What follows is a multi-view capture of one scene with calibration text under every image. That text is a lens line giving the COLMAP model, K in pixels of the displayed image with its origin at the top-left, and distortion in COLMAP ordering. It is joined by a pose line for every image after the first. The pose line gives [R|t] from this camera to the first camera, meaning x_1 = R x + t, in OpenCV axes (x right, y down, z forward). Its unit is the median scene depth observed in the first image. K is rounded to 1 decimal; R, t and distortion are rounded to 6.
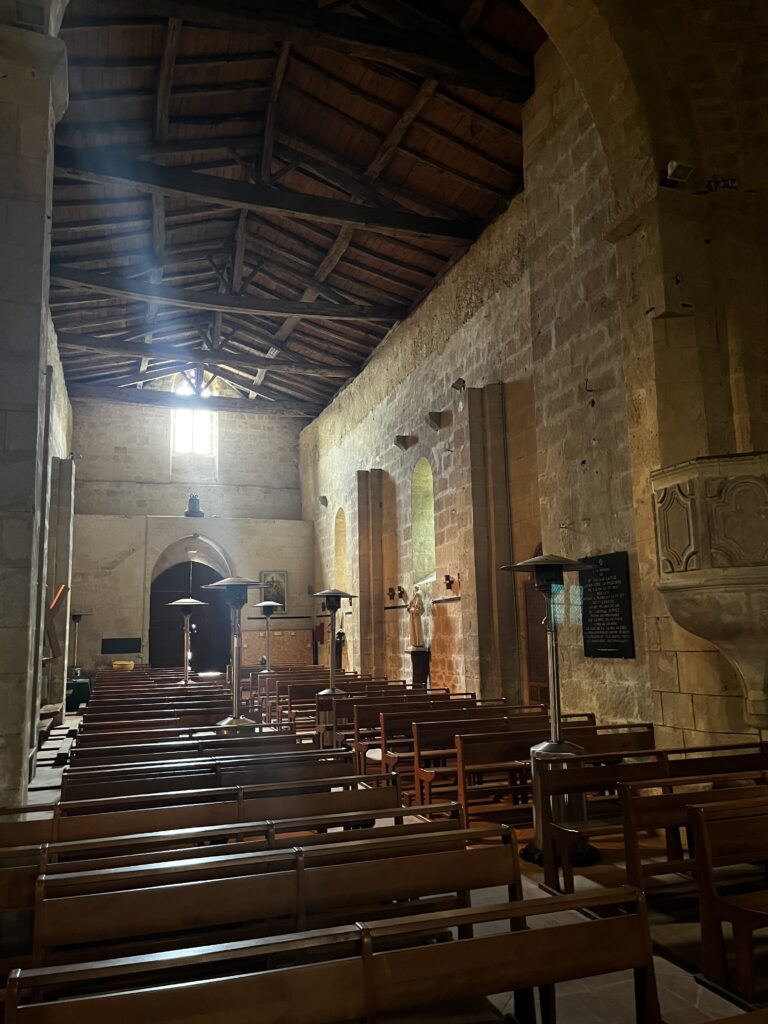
lens RADIAL K [[768.8, 0, 380.5], [0, 768.8, 514.5], [0, 0, 1]] dist [0.004295, 0.002505]
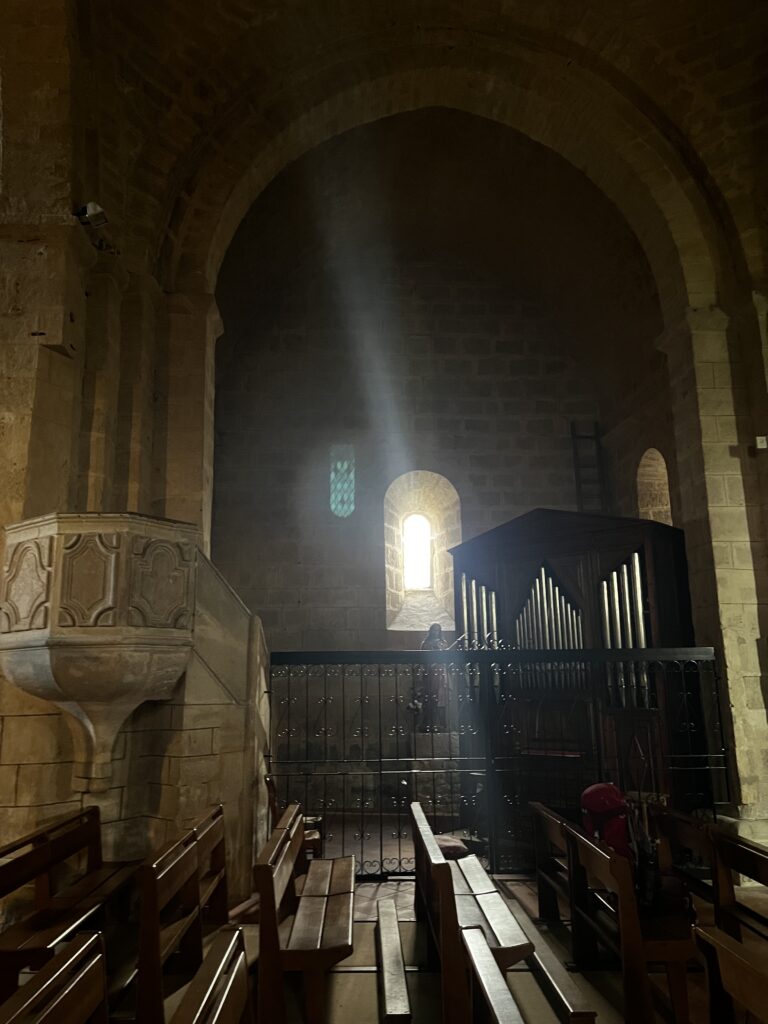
lens RADIAL K [[768.8, 0, 380.7], [0, 768.8, 511.9], [0, 0, 1]] dist [0.004295, 0.002505]
pose [[0.281696, 0.224031, 0.932983, -0.403283], [-0.139396, 0.971599, -0.191216, 0.067291], [-0.949324, -0.076190, 0.304925, 0.386507]]
